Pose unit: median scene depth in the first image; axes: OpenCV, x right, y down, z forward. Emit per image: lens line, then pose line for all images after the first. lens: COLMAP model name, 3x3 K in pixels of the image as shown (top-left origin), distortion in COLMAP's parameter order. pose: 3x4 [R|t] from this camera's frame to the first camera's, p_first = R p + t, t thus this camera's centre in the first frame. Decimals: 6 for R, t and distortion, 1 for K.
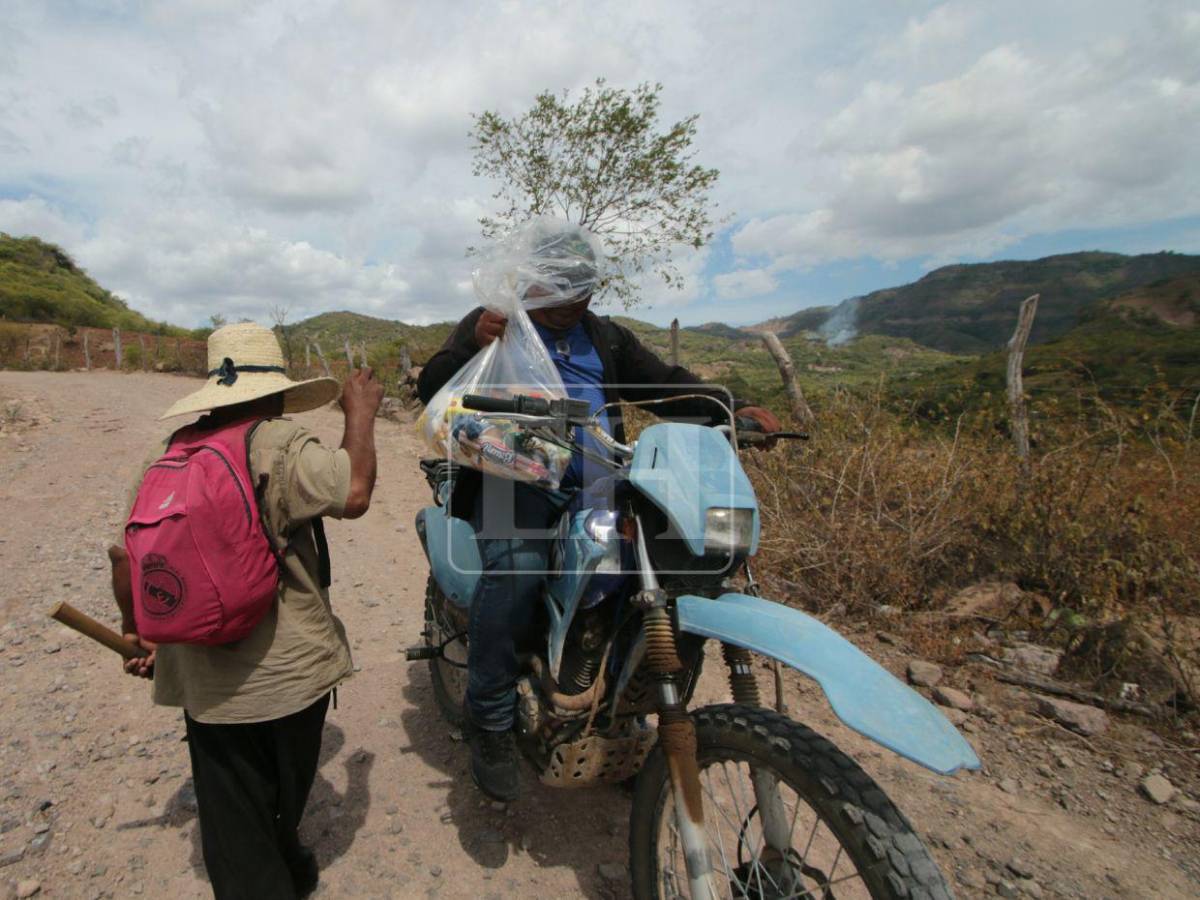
lens RADIAL K [[904.8, 0, 600.0], [0, 904.8, 450.0], [0, 0, 1]] dist [0.000080, -0.000697]
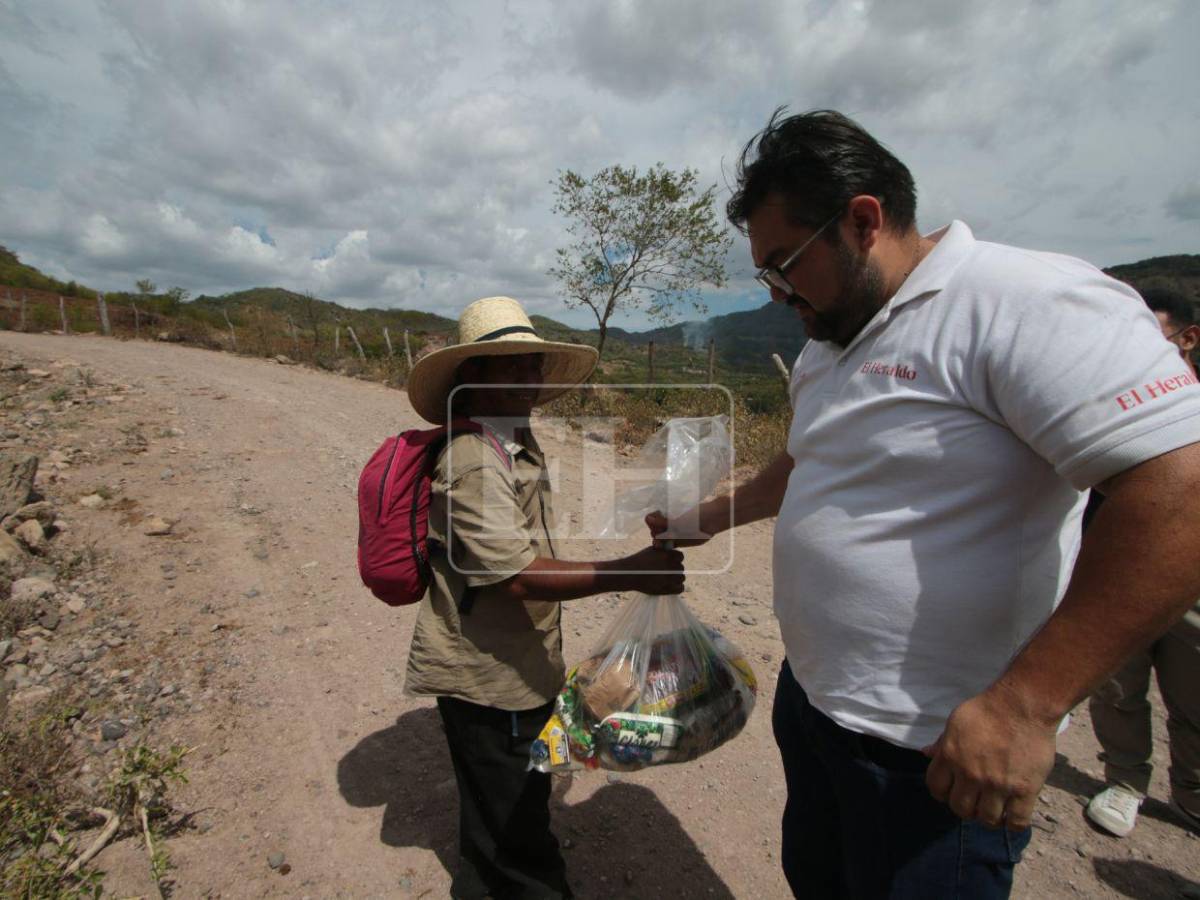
lens RADIAL K [[904.8, 0, 600.0], [0, 904.8, 450.0], [0, 0, 1]] dist [0.000080, -0.000697]
pose [[0.930923, 0.026134, 0.364280, -0.333188], [-0.036445, 0.999105, 0.021460, -0.001539], [-0.363394, -0.033254, 0.931042, -0.134853]]
